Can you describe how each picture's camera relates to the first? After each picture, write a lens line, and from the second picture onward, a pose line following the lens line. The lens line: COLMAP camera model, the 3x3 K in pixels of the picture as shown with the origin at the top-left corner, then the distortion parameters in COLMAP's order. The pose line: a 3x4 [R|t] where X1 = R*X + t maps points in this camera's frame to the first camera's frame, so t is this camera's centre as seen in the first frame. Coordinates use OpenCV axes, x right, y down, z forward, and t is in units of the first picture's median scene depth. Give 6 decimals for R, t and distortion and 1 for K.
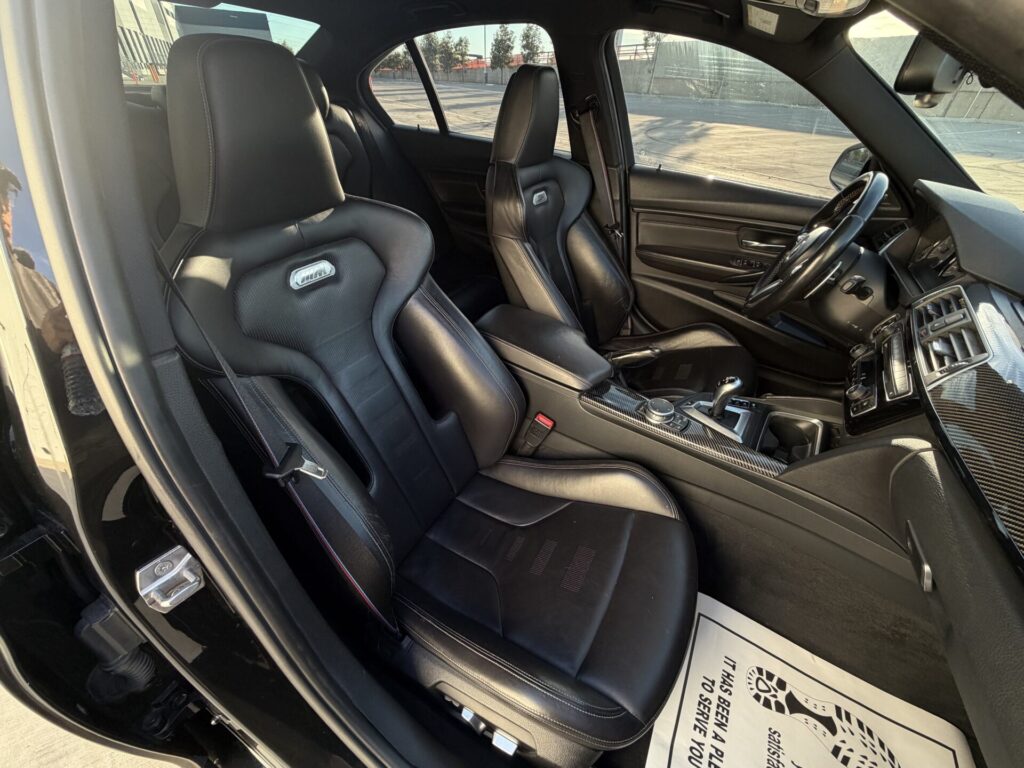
lens RADIAL K [[410.0, 0, 512.4], [0, 410.0, 383.9], [0, 0, 1]] dist [-0.000303, 0.000377]
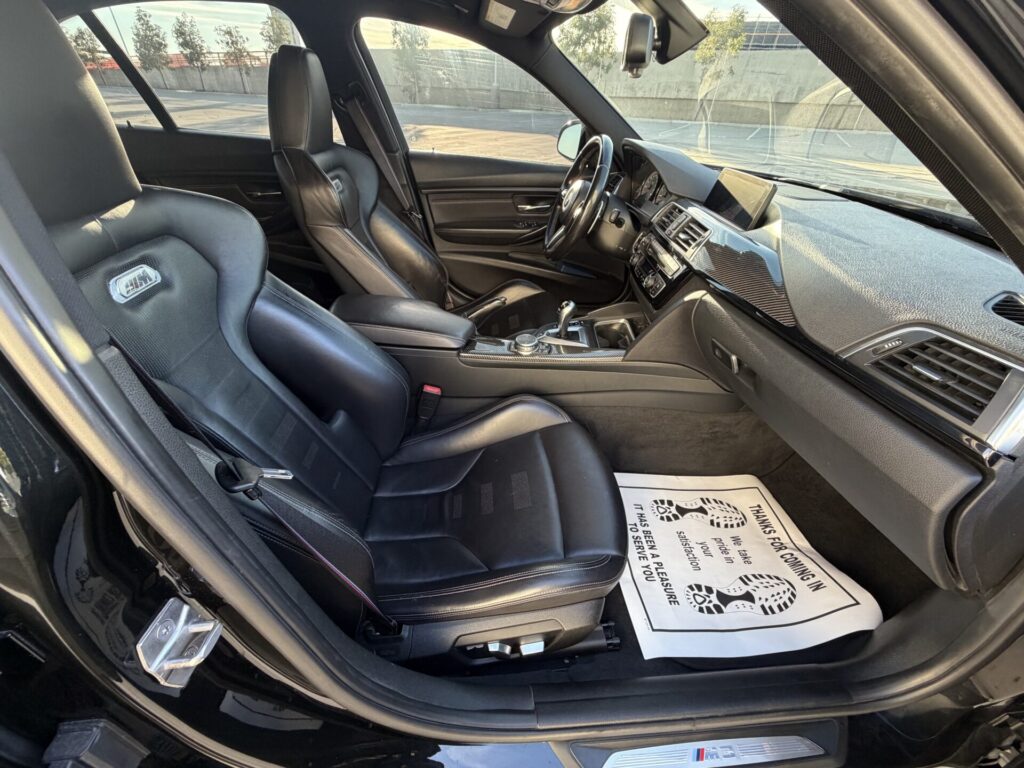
lens RADIAL K [[410.0, 0, 512.8], [0, 410.0, 384.9], [0, 0, 1]] dist [-0.000303, 0.000377]
pose [[0.831880, -0.319266, 0.453922, -0.247086], [0.323838, 0.943509, 0.070136, 0.081754], [-0.450672, 0.088653, 0.888277, -0.015474]]
